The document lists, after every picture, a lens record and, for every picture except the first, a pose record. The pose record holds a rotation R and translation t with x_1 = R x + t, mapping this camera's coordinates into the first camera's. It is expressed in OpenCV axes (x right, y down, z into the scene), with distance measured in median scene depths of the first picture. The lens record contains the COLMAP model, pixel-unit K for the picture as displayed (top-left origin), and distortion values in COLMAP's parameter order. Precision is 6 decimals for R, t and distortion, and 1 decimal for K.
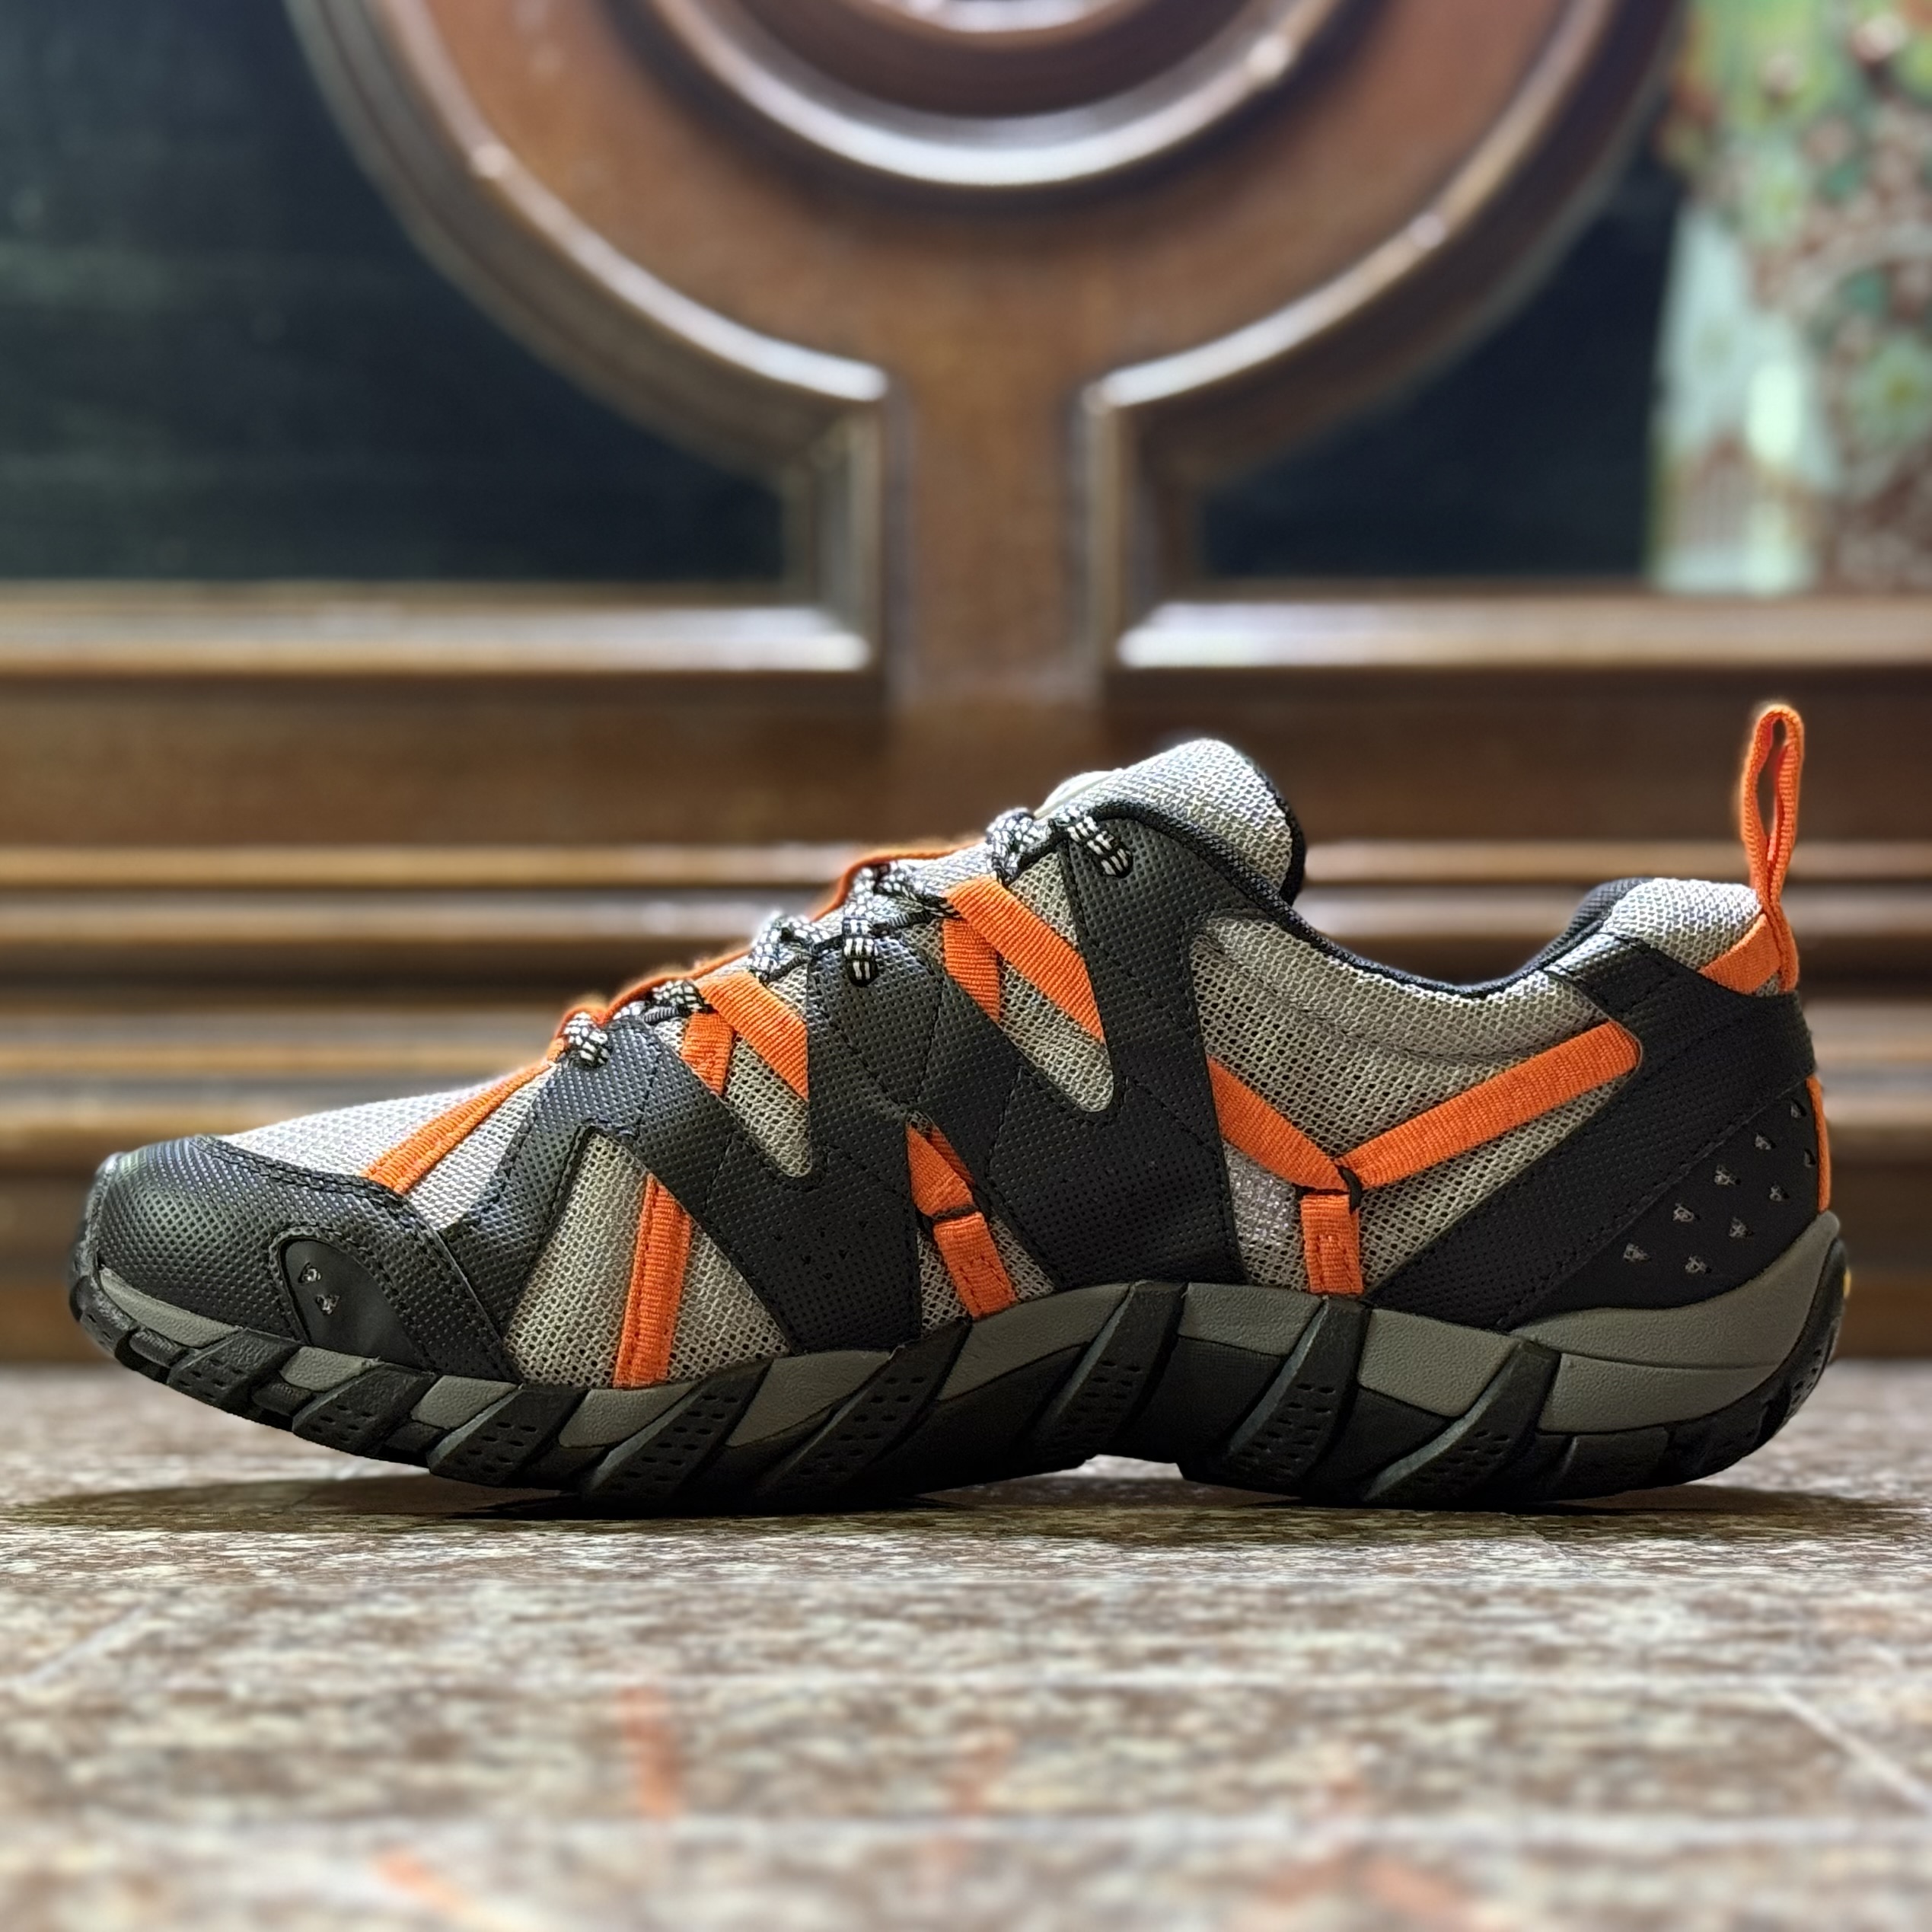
lens RADIAL K [[4396.3, 0, 962.0], [0, 4396.3, 1067.4], [0, 0, 1]] dist [0.097095, 0.207378]
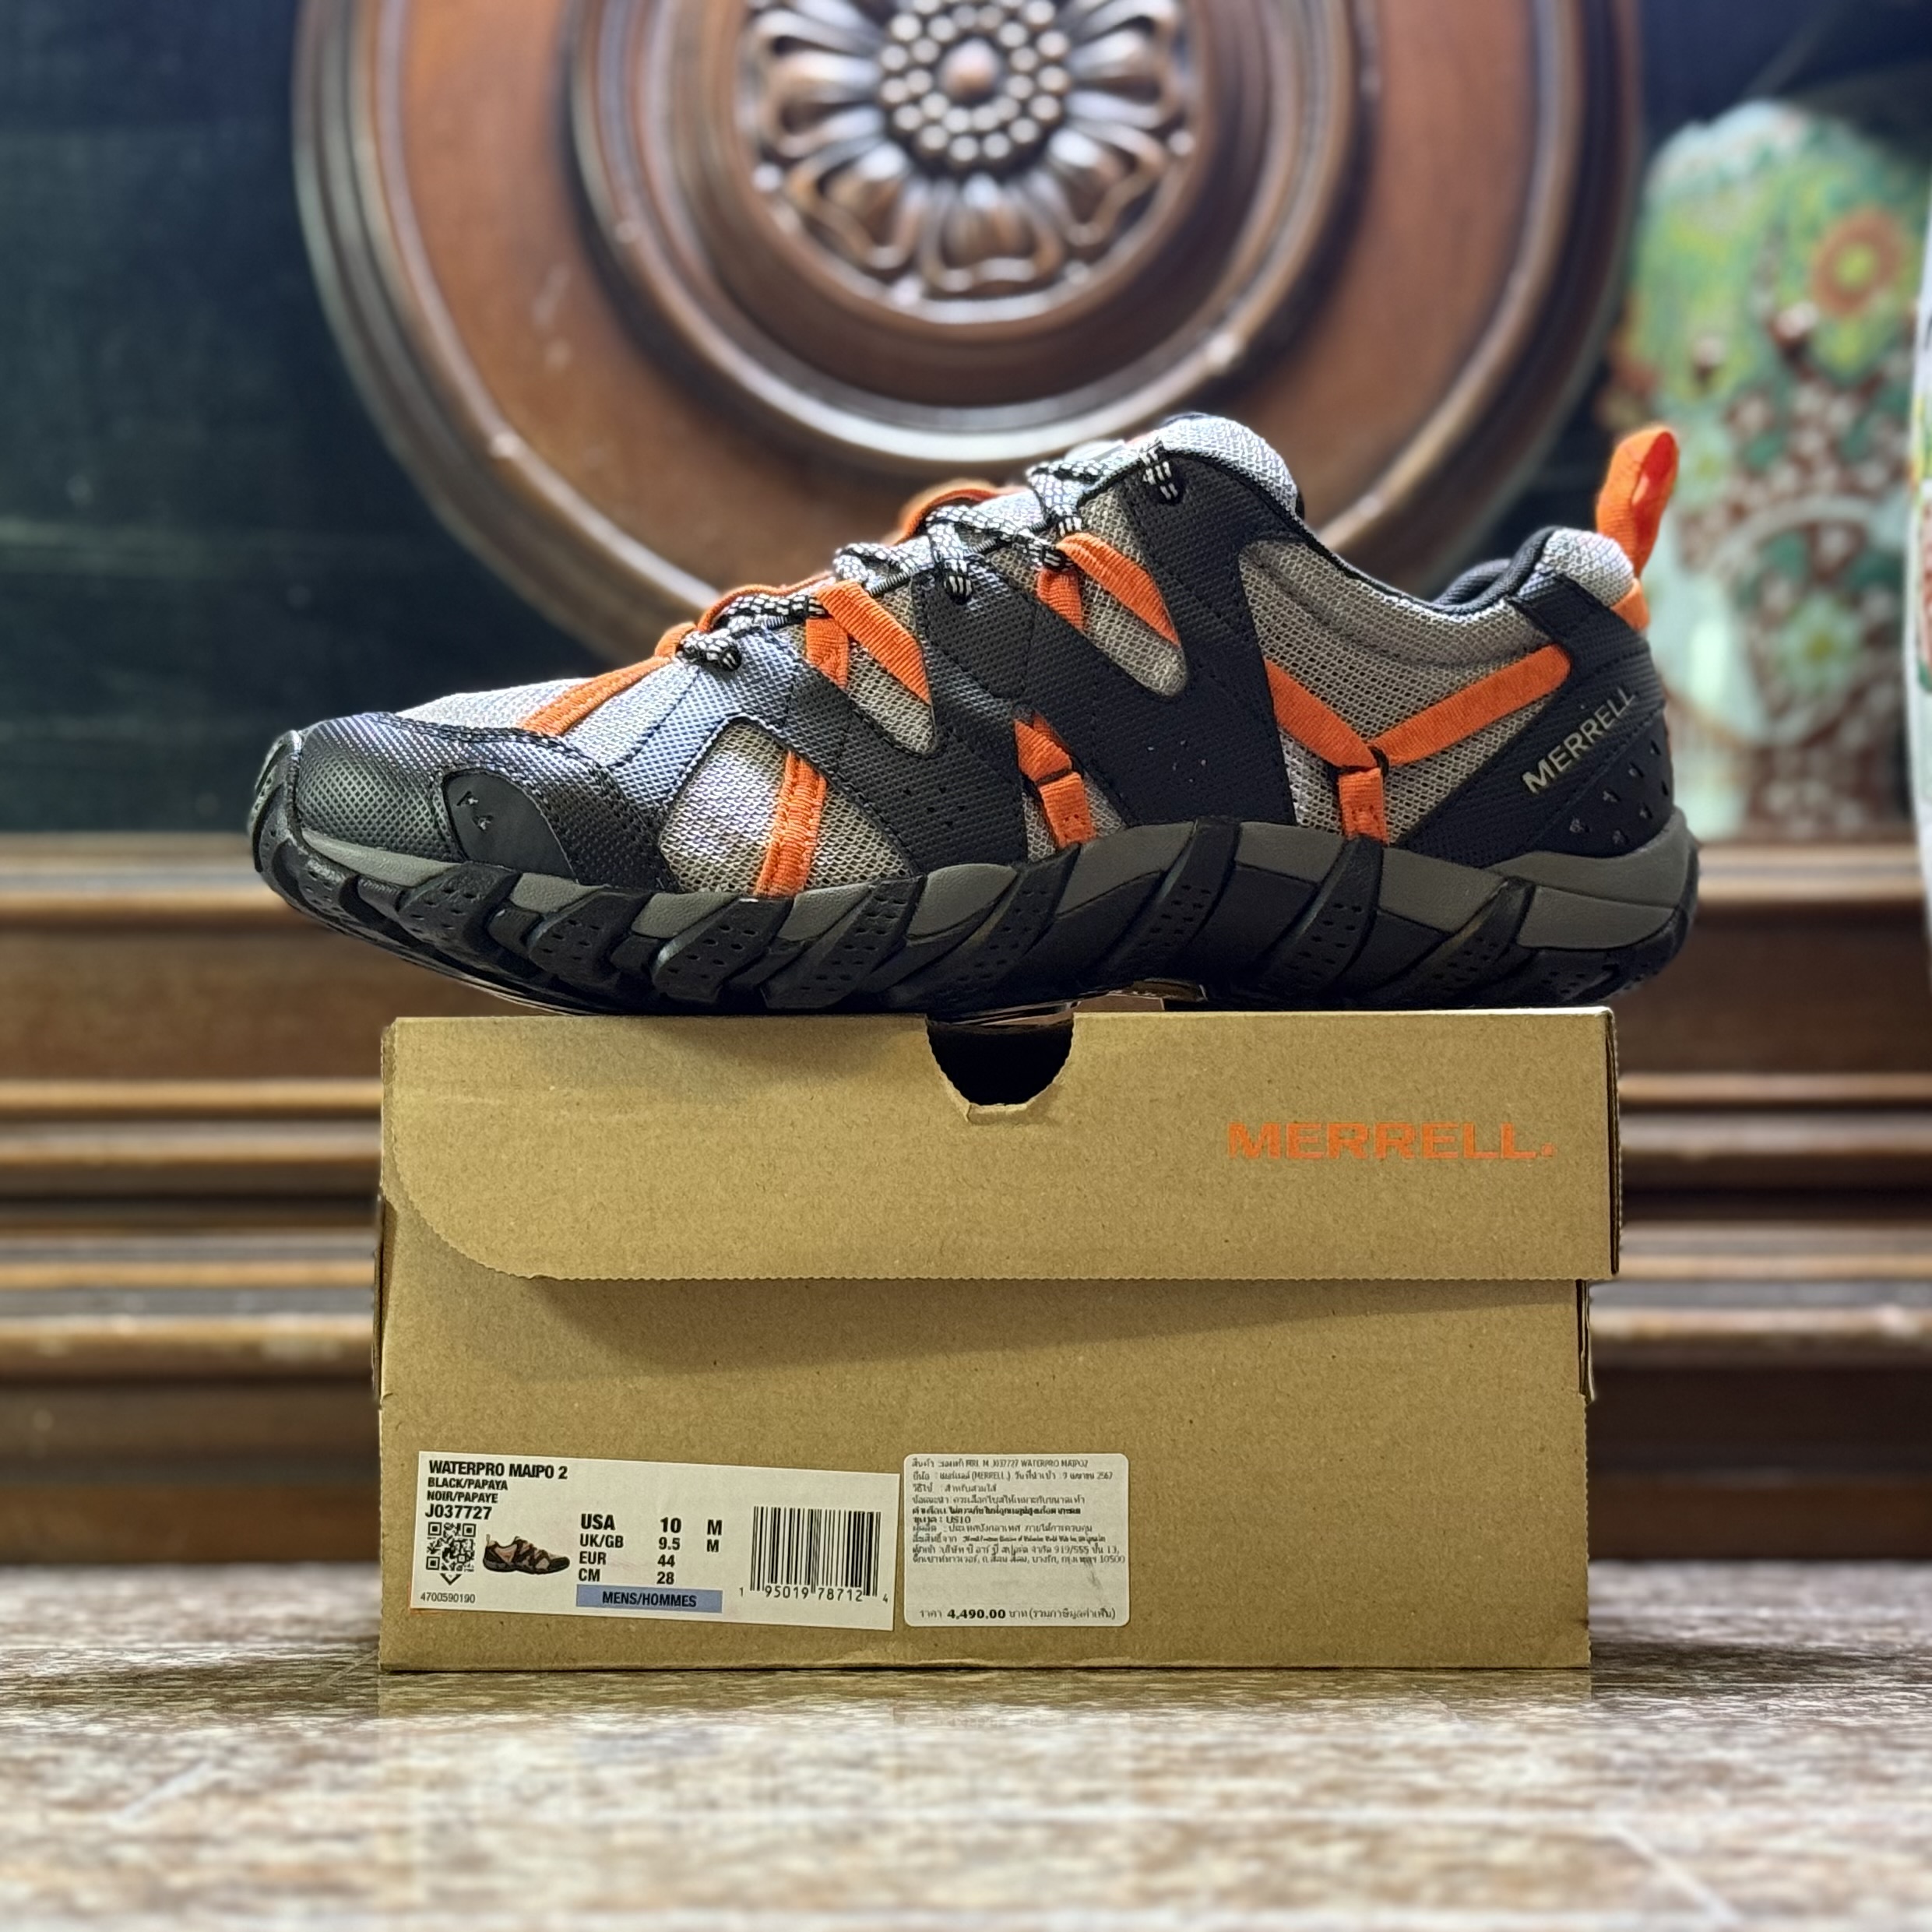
lens RADIAL K [[5094.7, 0, 957.7], [0, 5094.7, 906.4], [0, 0, 1]] dist [0.134131, -0.005690]
pose [[0.999959, -0.001130, -0.008941, 0.020899], [0.000503, 0.997560, -0.069818, -0.005790], [0.008998, 0.069811, 0.997520, -0.333151]]
